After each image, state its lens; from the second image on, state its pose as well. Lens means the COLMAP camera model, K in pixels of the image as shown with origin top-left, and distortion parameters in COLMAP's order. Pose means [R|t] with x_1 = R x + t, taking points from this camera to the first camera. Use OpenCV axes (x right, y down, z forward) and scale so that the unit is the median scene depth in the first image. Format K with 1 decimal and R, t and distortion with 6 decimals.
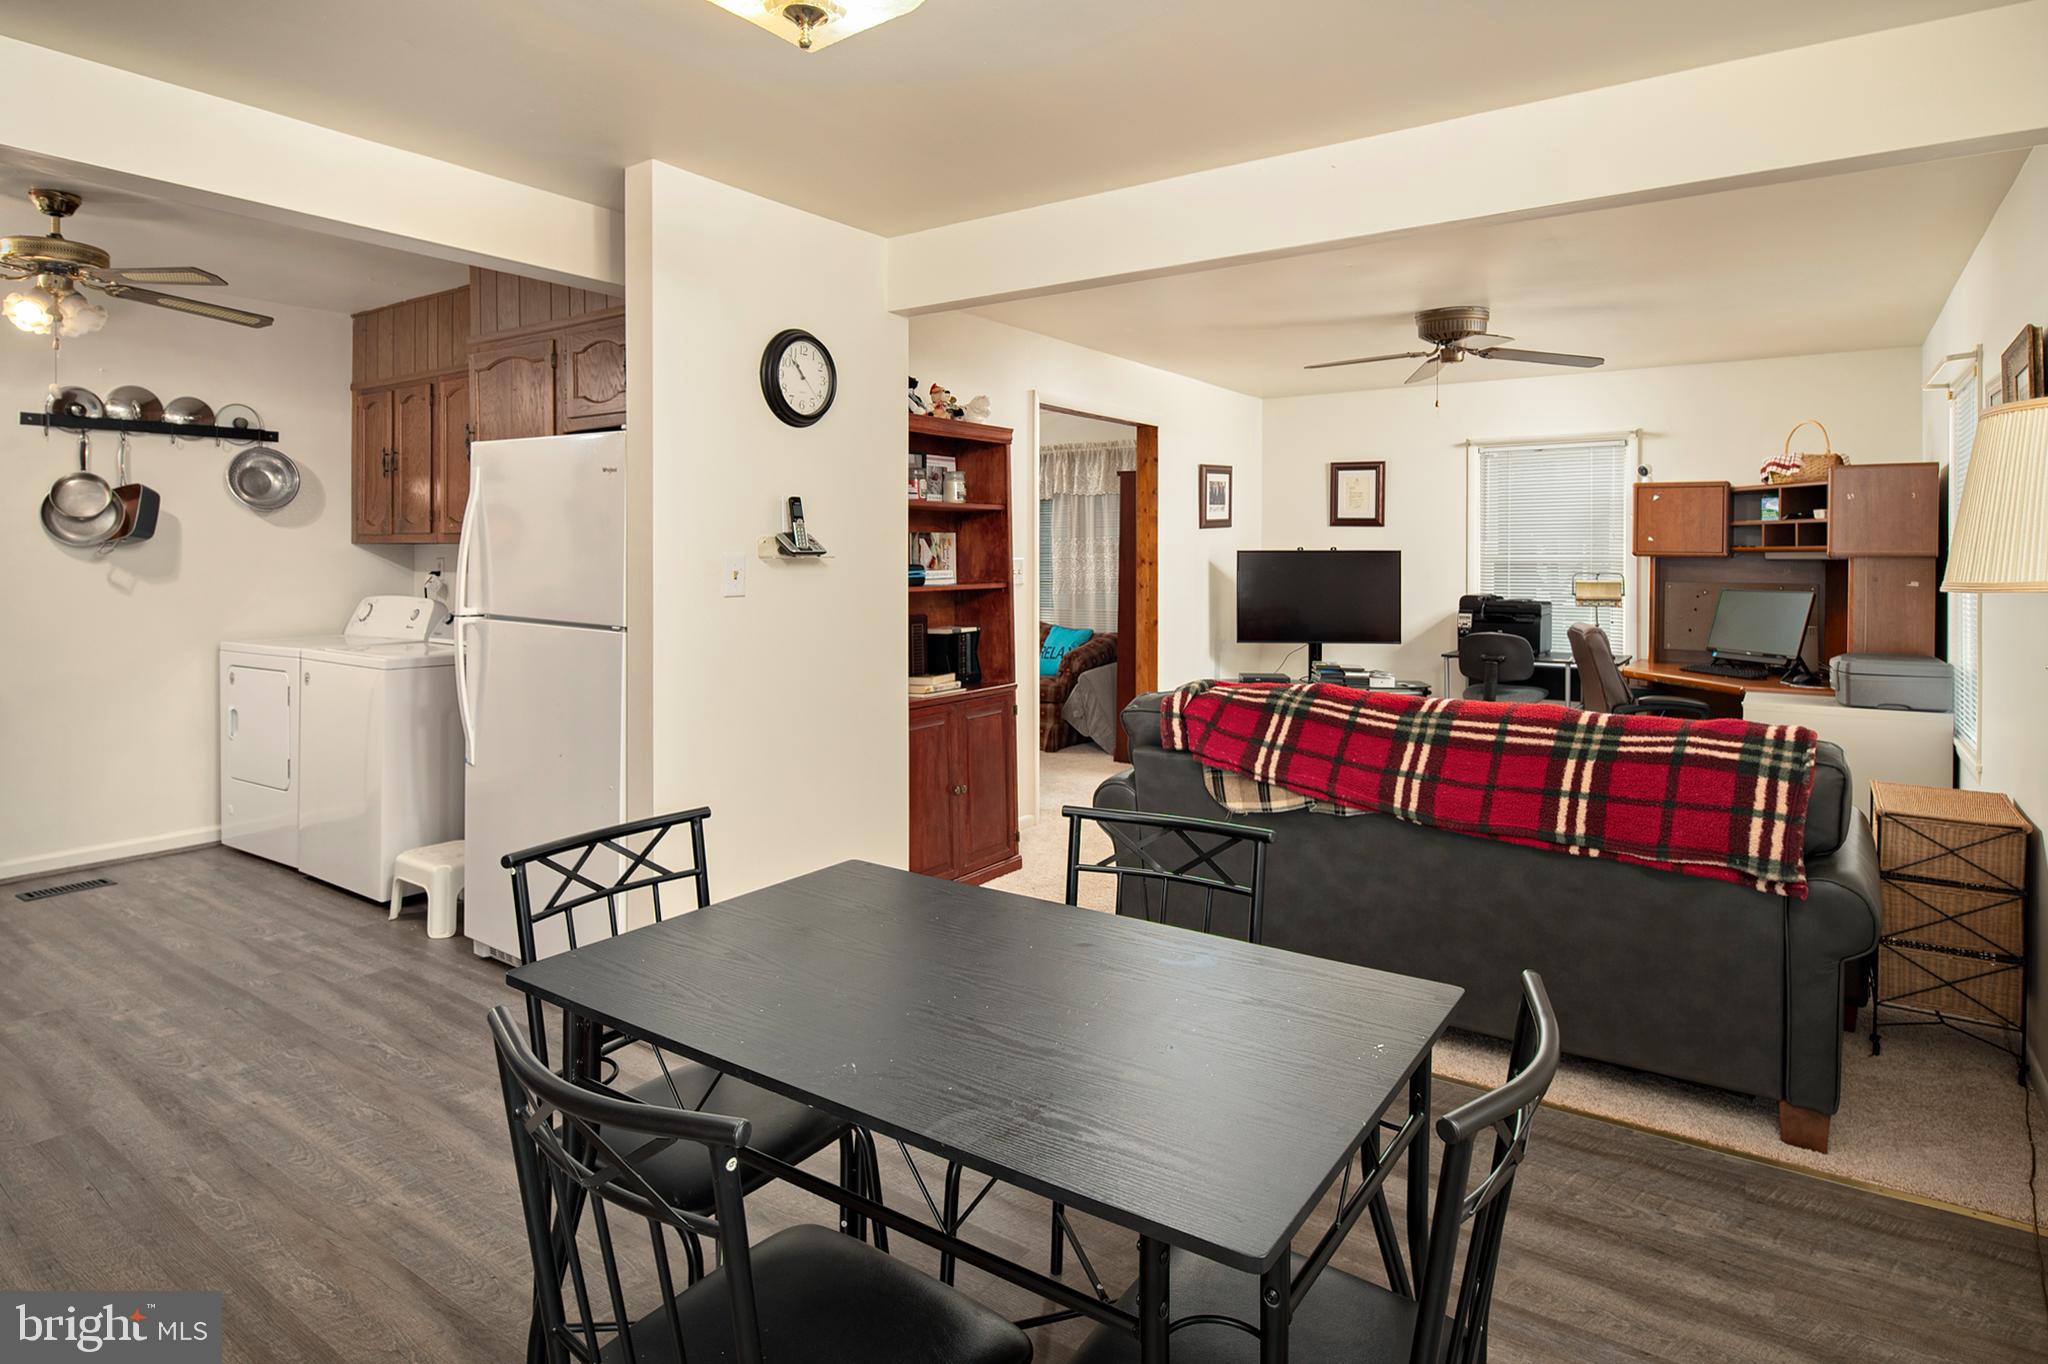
lens RADIAL K [[1125.0, 0, 1017.5], [0, 1125.0, 564.6], [0, 0, 1]] dist [-0.005429, -0.002623]
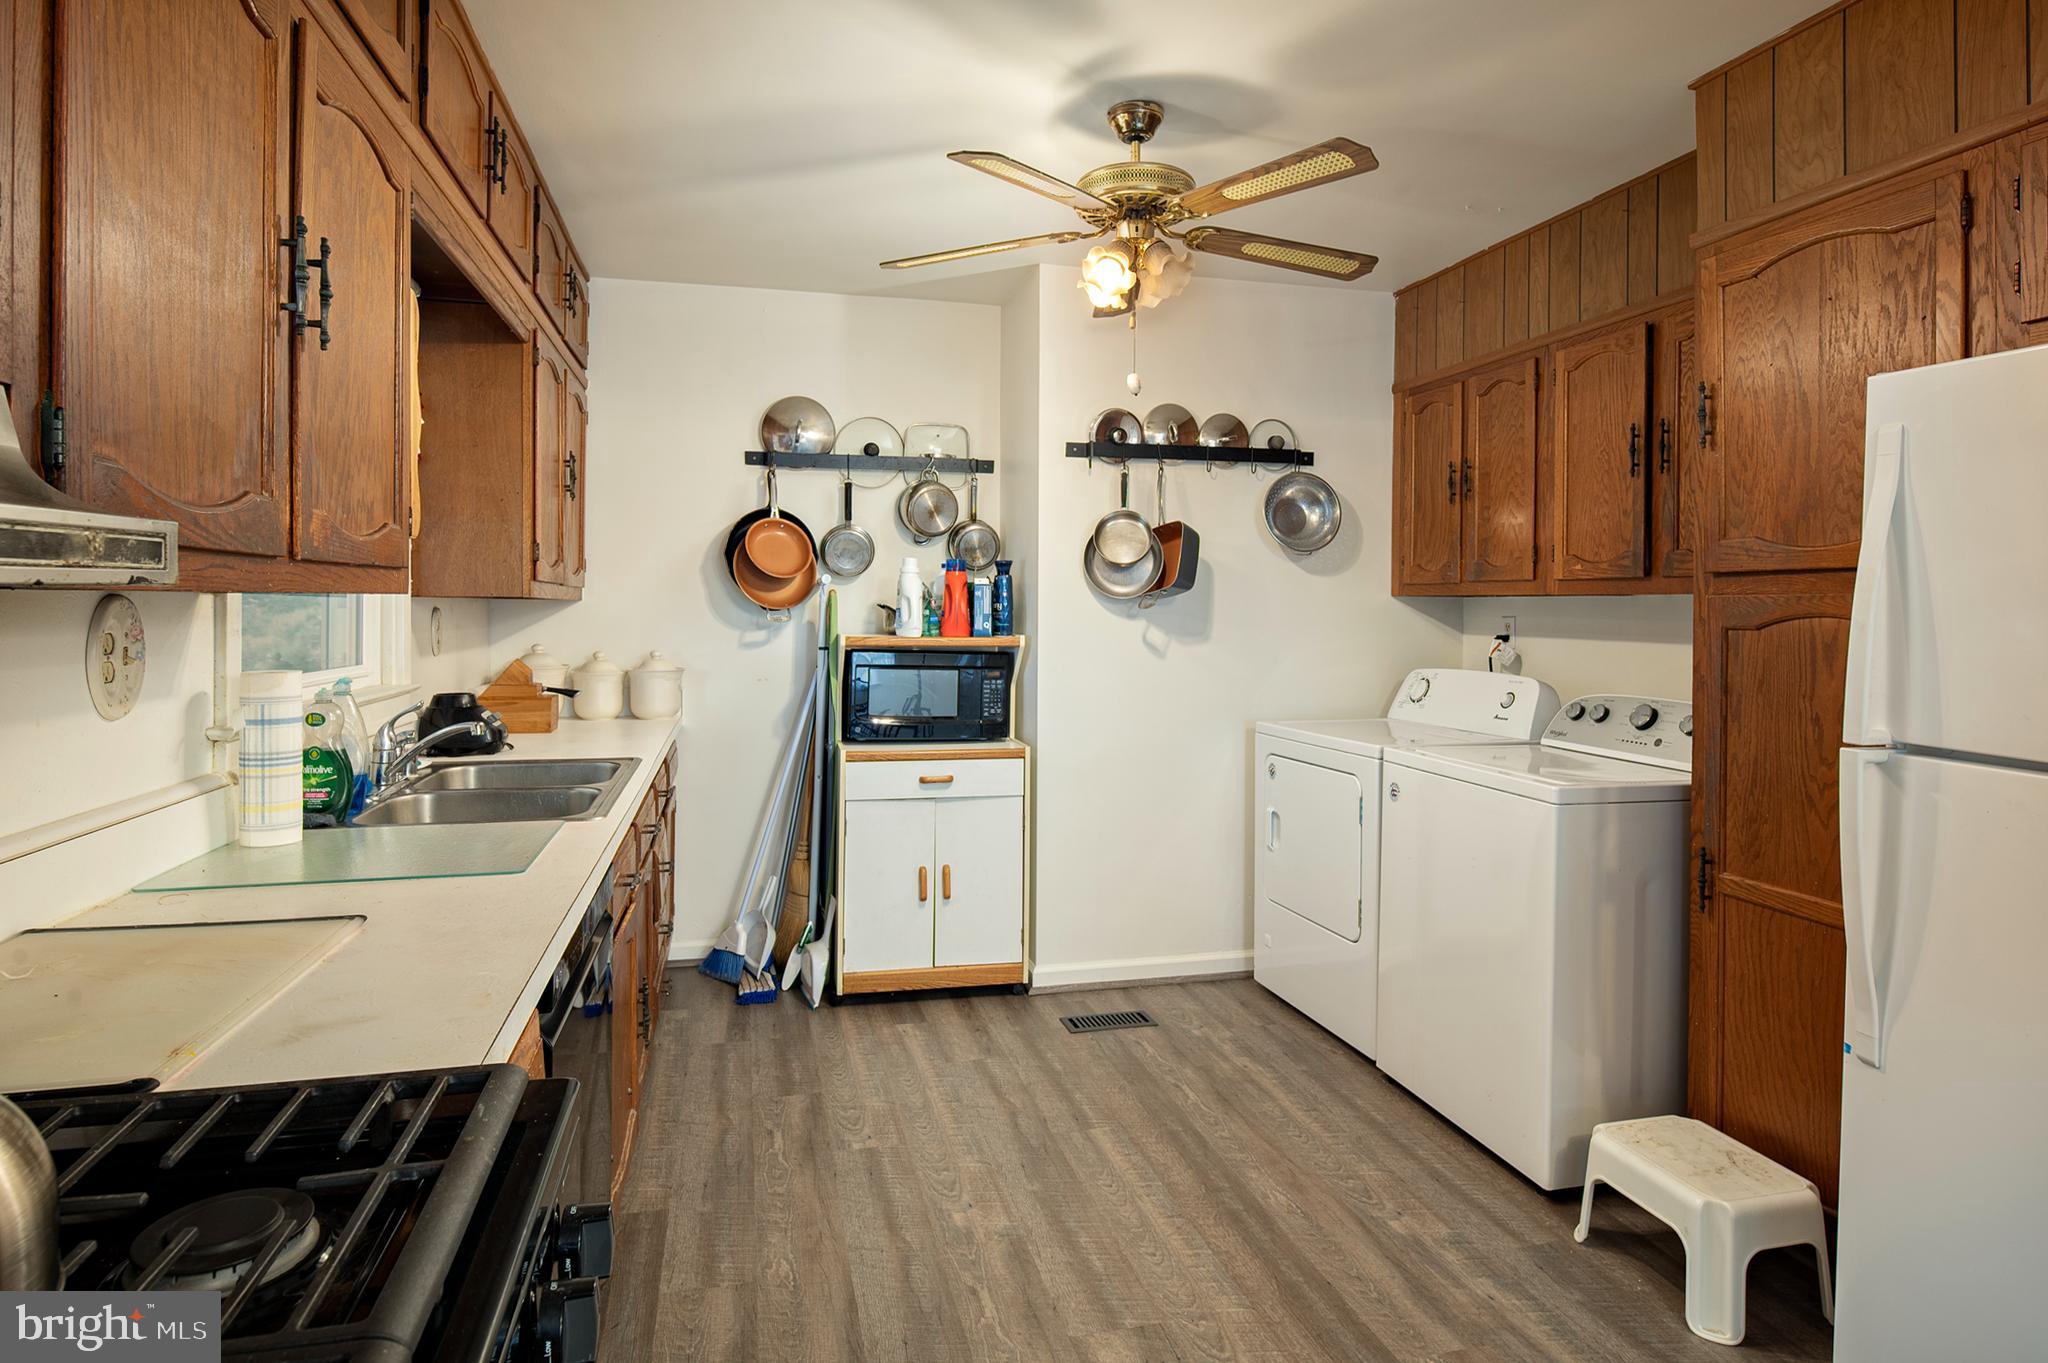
lens RADIAL K [[1114.0, 0, 1018.8], [0, 1114.0, 610.4], [0, 0, 1]] dist [-0.003490, -0.002874]
pose [[0.758440, 0.005339, -0.651722, -0.338943], [-0.010788, 0.999932, -0.004363, -0.003879], [0.651654, 0.010339, 0.758446, 0.309528]]
